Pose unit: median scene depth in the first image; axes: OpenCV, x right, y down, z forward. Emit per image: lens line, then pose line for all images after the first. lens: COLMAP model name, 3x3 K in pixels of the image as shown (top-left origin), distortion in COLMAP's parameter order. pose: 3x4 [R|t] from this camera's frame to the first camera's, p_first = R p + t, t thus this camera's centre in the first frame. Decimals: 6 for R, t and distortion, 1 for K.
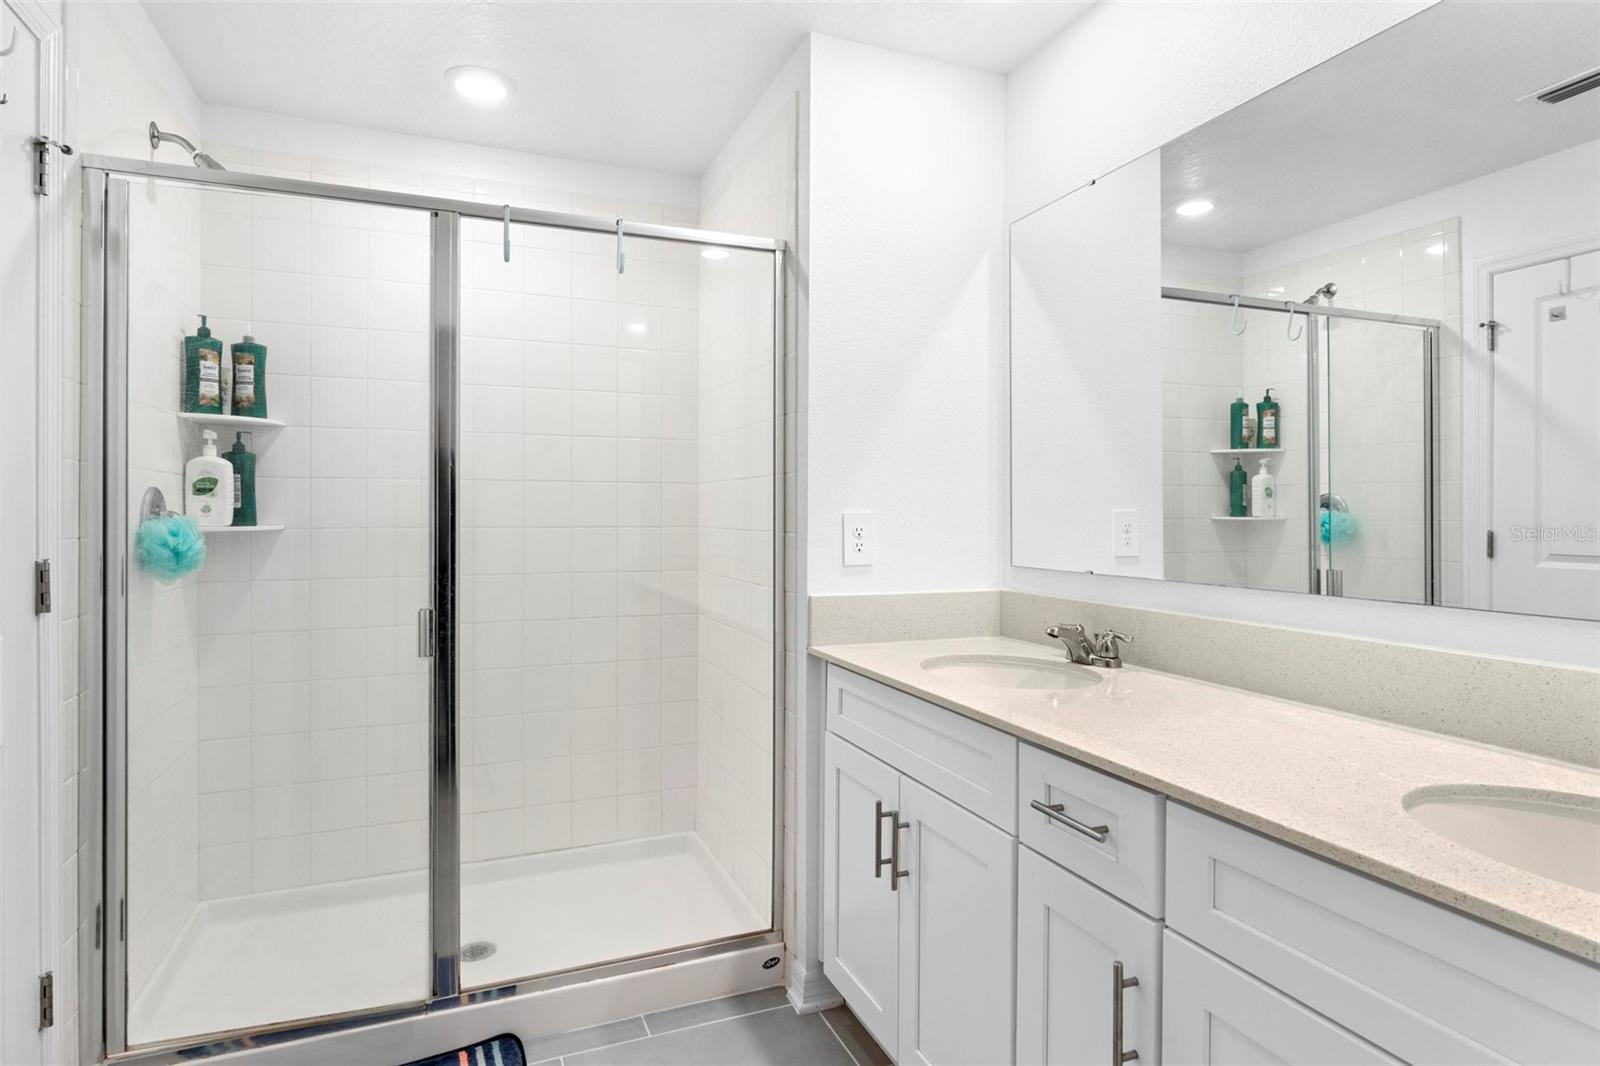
lens RADIAL K [[888.5, 0, 798.5], [0, 888.5, 515.7], [0, 0, 1]] dist [-0.000564, 0.000350]
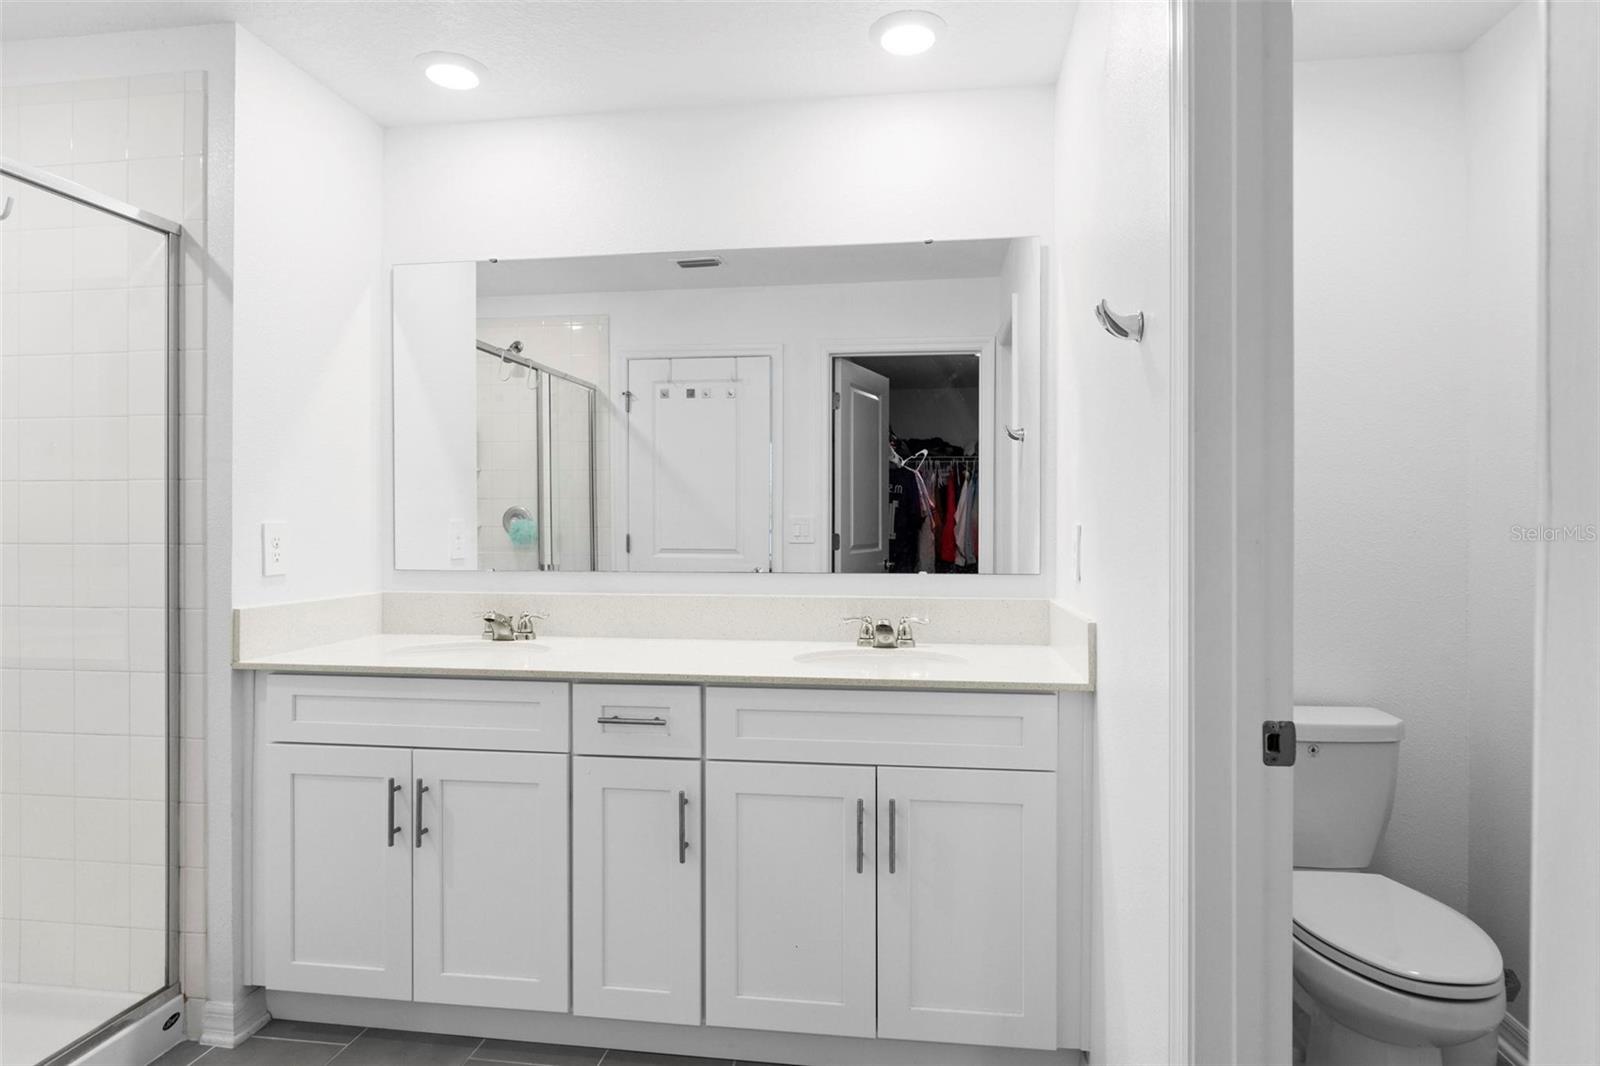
lens RADIAL K [[951.2, 0, 804.6], [0, 951.2, 524.3], [0, 0, 1]] dist [0.023641, -0.001502]
pose [[0.499237, -0.002905, 0.866461, -0.563338], [0.004605, 0.999989, 0.000699, 0.000811], [-0.866453, 0.003641, 0.499245, -0.049402]]
